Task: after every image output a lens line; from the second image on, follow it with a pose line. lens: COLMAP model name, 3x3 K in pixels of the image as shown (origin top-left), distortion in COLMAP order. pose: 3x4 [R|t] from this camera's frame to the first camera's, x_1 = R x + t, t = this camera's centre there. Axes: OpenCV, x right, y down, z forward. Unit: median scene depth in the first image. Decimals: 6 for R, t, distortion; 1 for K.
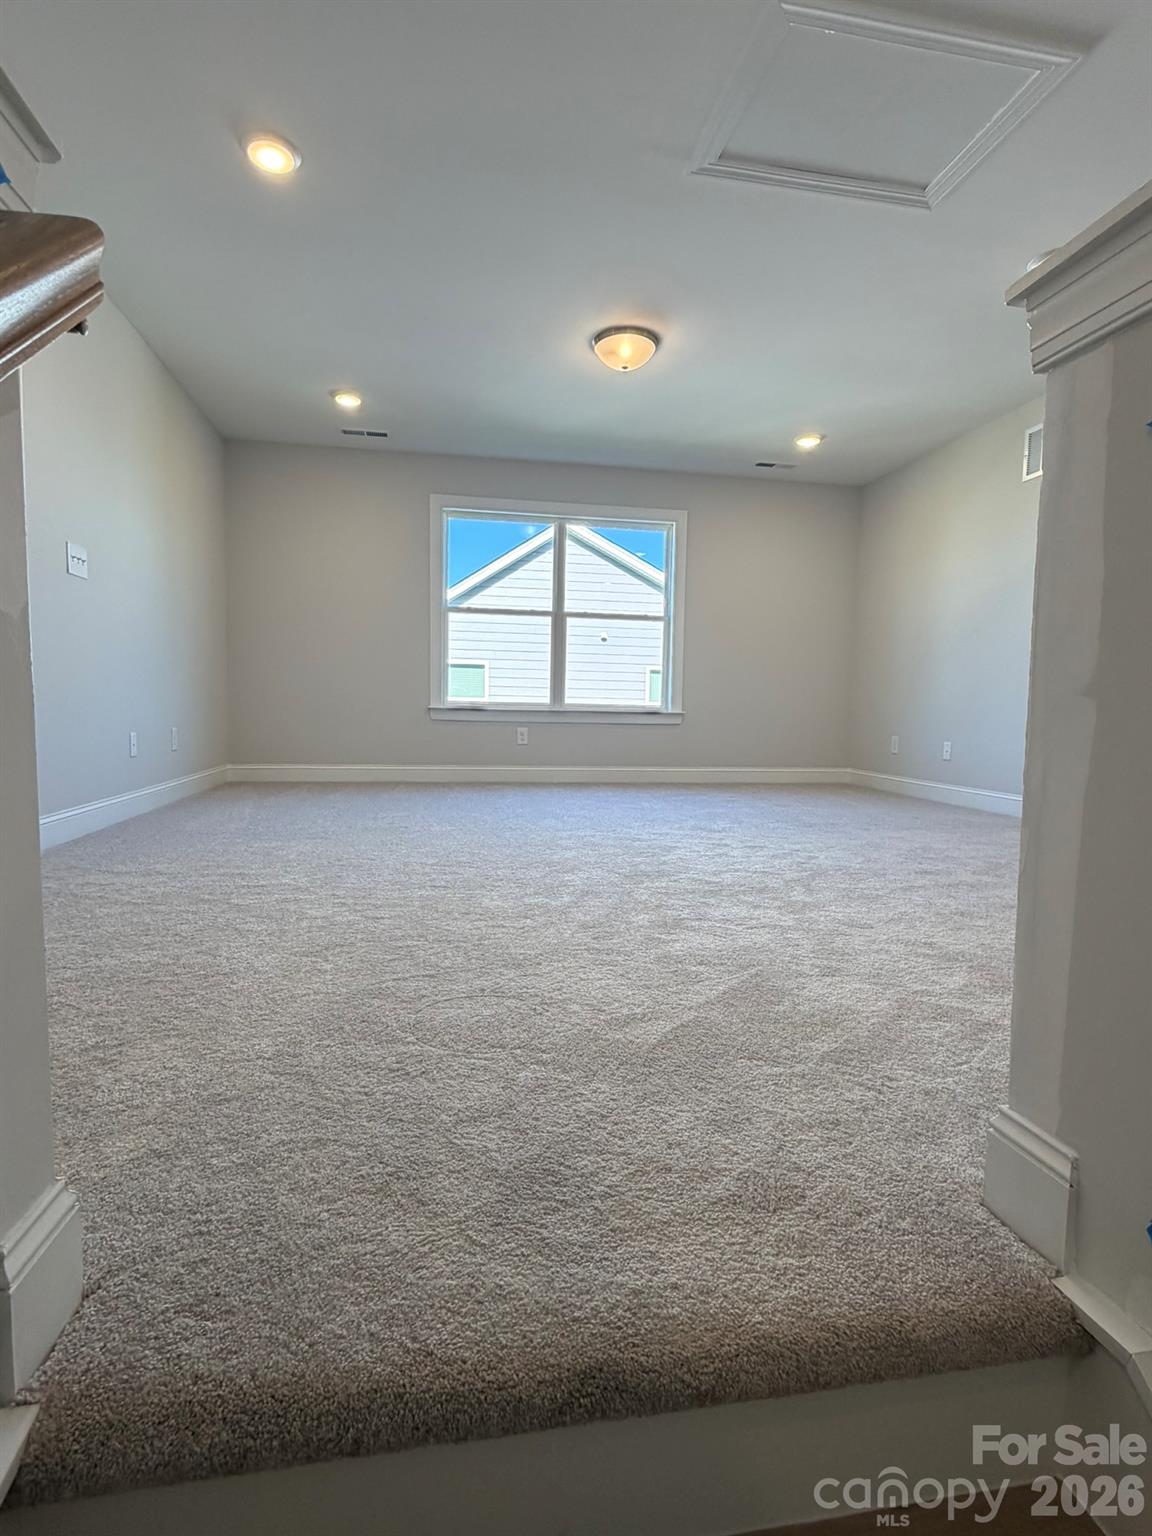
lens RADIAL K [[778.1, 0, 576.0], [0, 778.1, 768.0], [0, 0, 1]] dist [-0.001479, -0.000102]
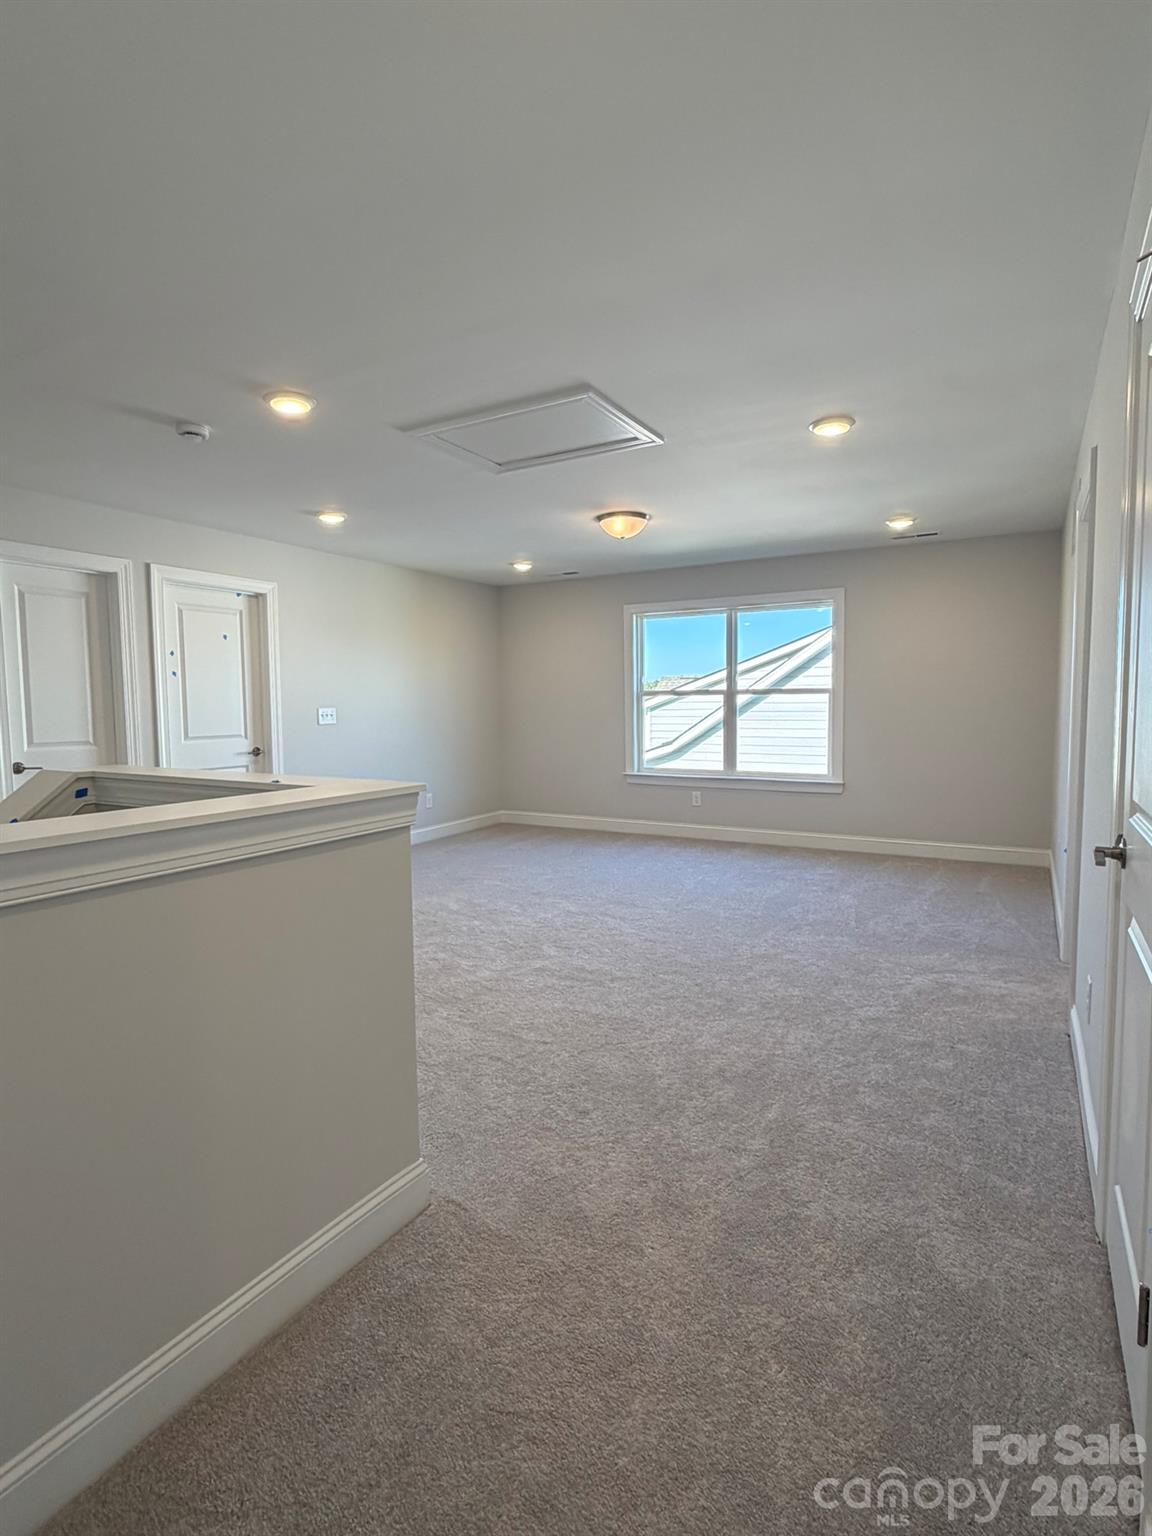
lens RADIAL K [[794.1, 0, 576.0], [0, 794.1, 768.0], [0, 0, 1]] dist [-0.000877, -0.000078]
pose [[0.765020, 0.027535, -0.643418, 0.559670], [-0.024911, 0.999603, 0.013158, -0.099150], [0.643525, 0.005962, 0.765402, -0.030549]]
